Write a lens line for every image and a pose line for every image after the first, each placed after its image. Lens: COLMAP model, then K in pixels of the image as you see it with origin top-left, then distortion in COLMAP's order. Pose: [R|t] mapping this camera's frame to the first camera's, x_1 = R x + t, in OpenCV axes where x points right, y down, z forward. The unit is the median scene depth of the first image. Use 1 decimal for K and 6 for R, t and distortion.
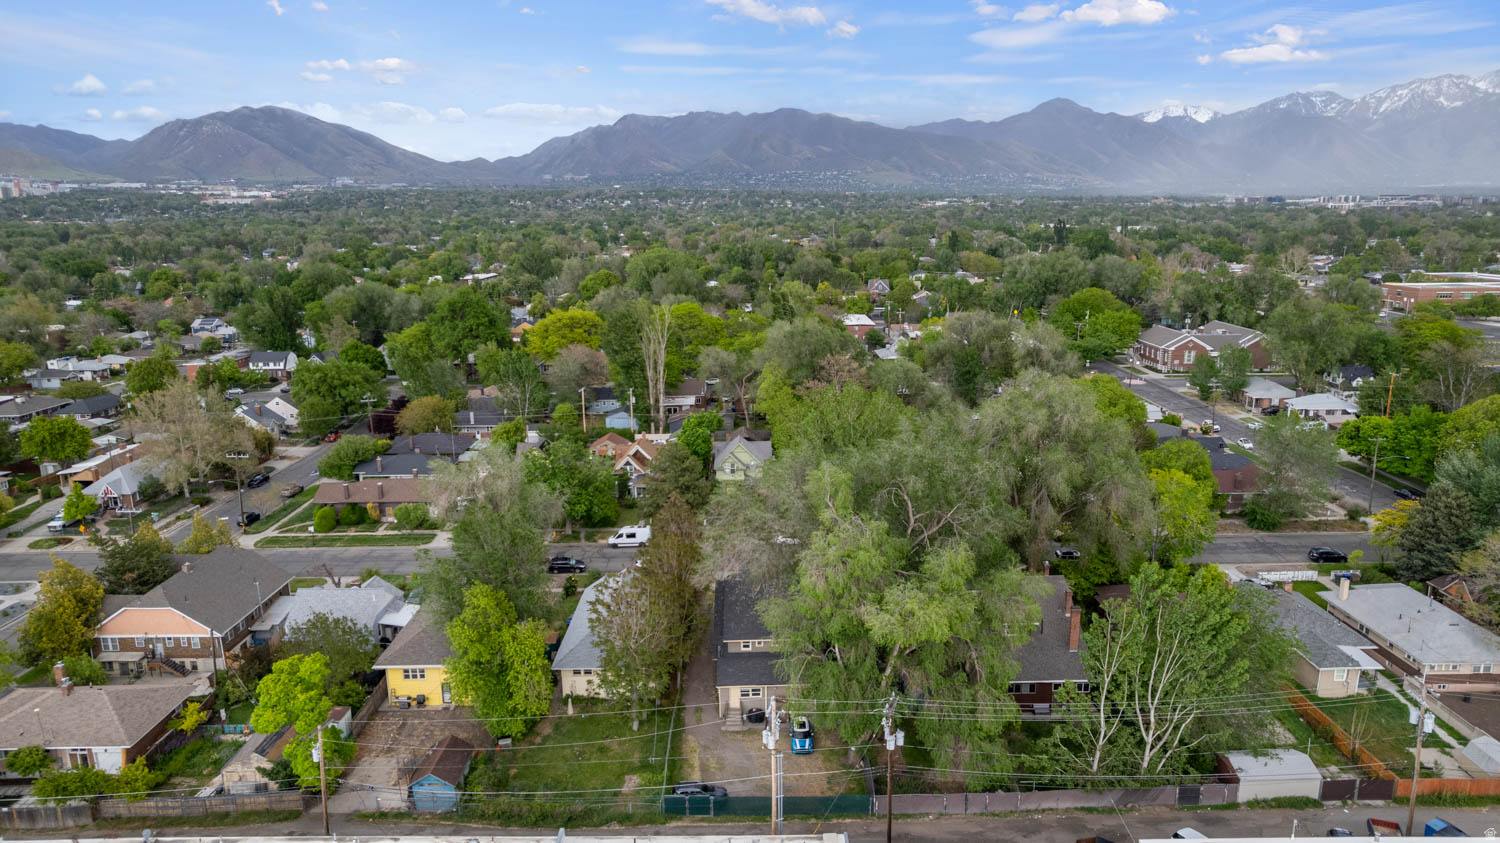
lens RADIAL K [[960.3, 0, 755.3], [0, 960.3, 428.4], [0, 0, 1]] dist [-0.073710, 0.070062]
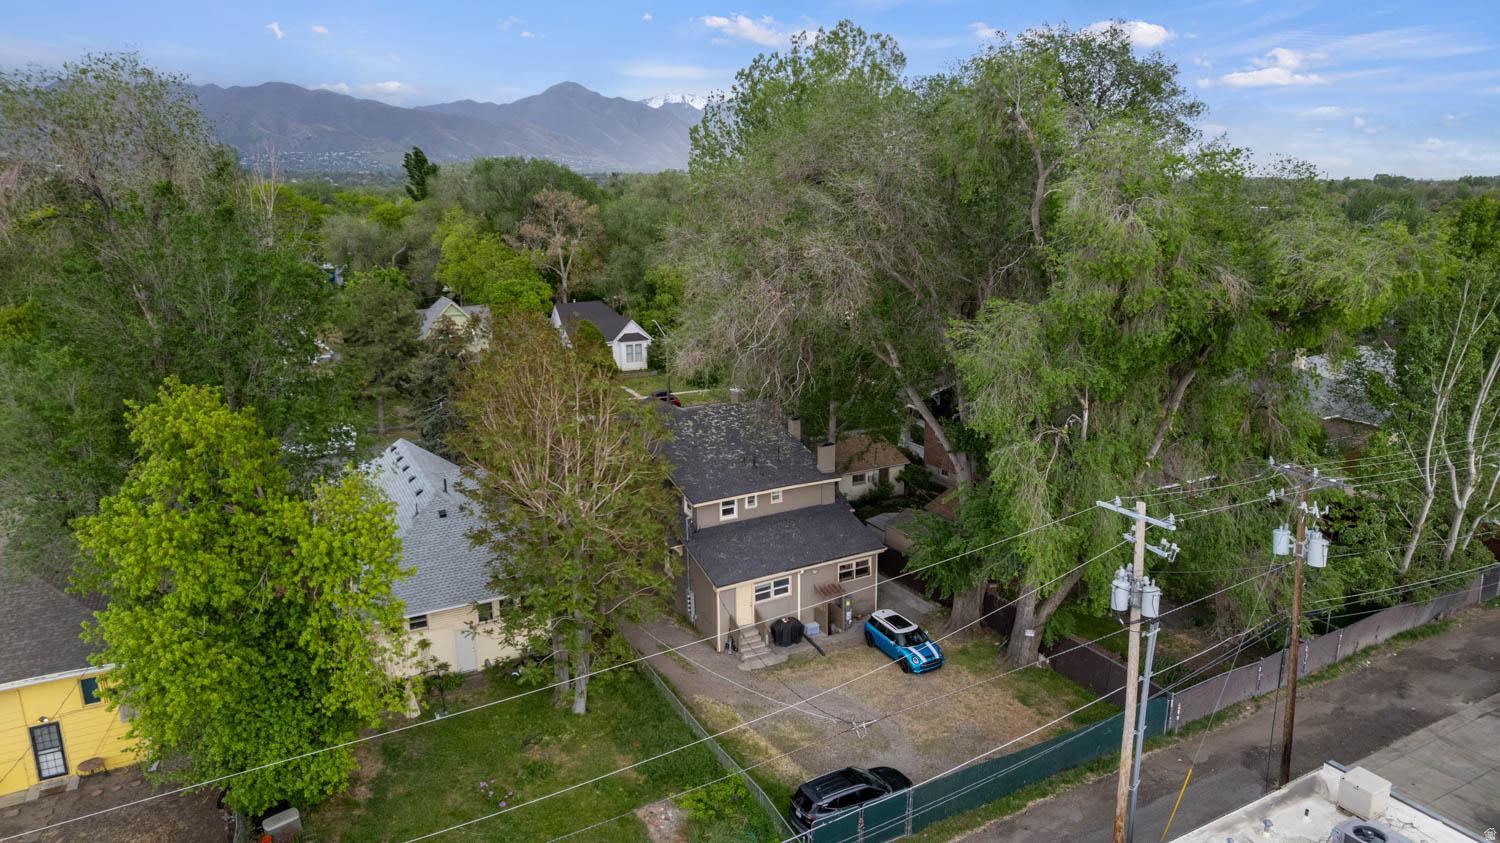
lens RADIAL K [[960.3, 0, 755.3], [0, 960.3, 428.4], [0, 0, 1]] dist [-0.073710, 0.070062]
pose [[0.885980, -0.114537, 0.449357, -0.147120], [0.107913, 0.993338, 0.040426, 0.105848], [-0.450993, 0.012674, 0.892437, 0.340662]]
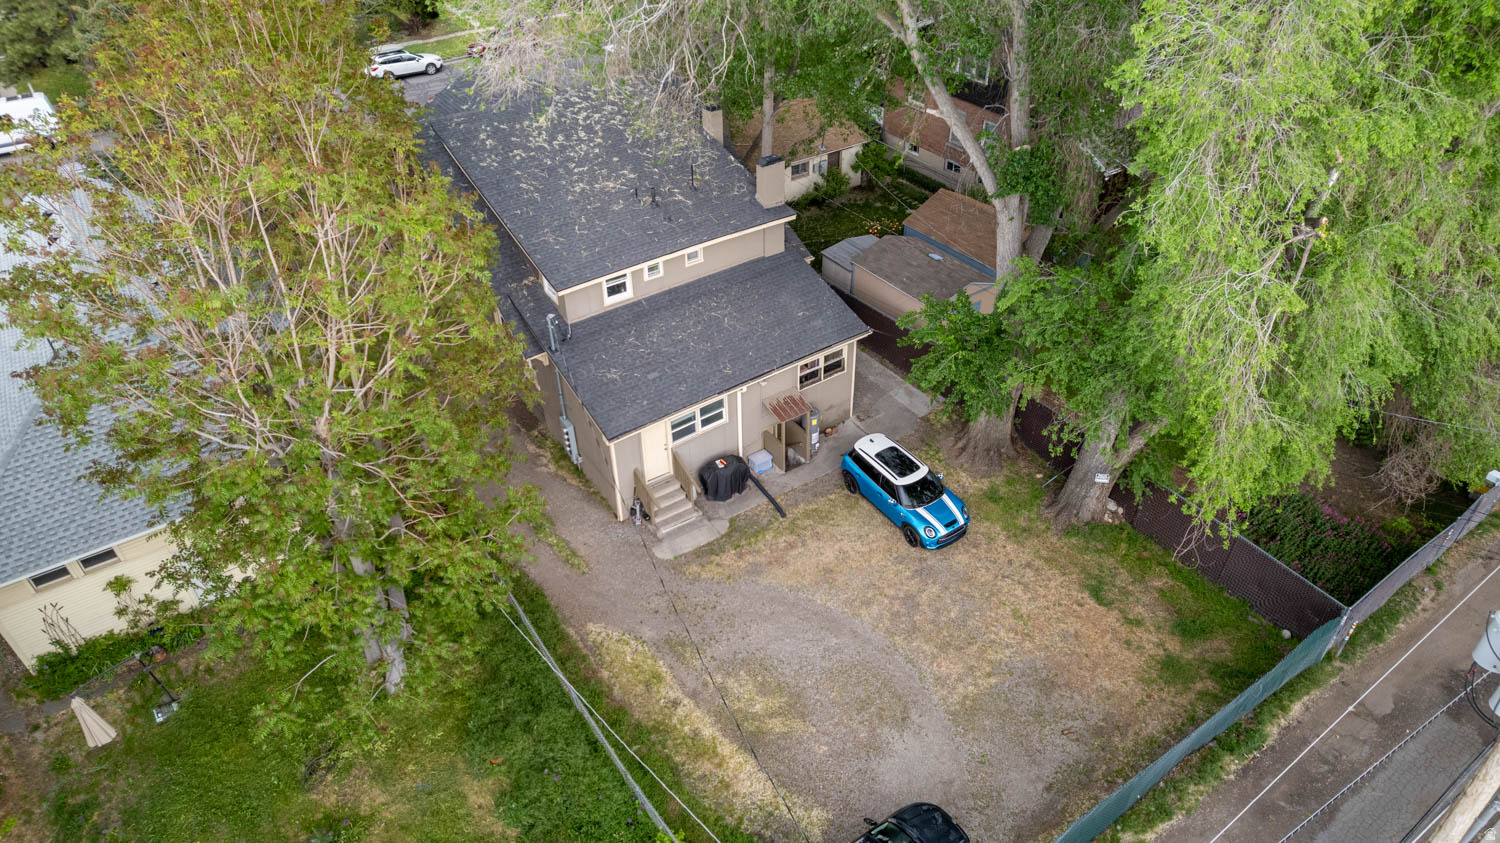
lens RADIAL K [[960.3, 0, 755.3], [0, 960.3, 428.4], [0, 0, 1]] dist [-0.073710, 0.070062]
pose [[0.825579, -0.344333, 0.447051, -0.084359], [0.130141, 0.887068, 0.442915, 0.086706], [-0.549075, -0.307481, 0.777156, 0.462355]]
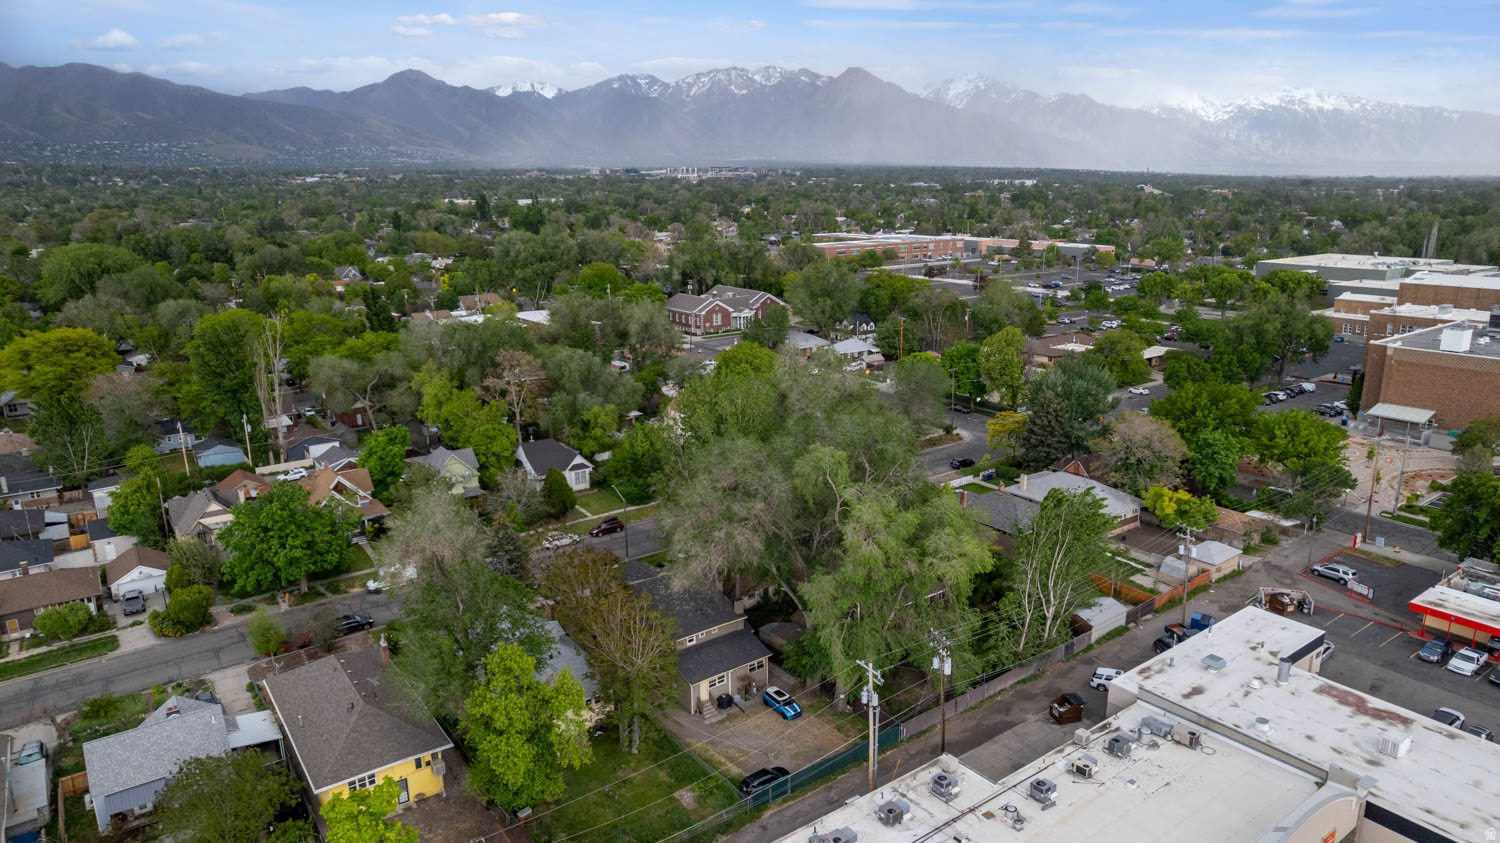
lens RADIAL K [[960.3, 0, 755.3], [0, 960.3, 428.4], [0, 0, 1]] dist [-0.073710, 0.070062]
pose [[0.808368, -0.149695, 0.569327, -0.324230], [0.134367, 0.988517, 0.069131, -0.036616], [-0.573138, 0.020615, 0.819200, 0.079781]]
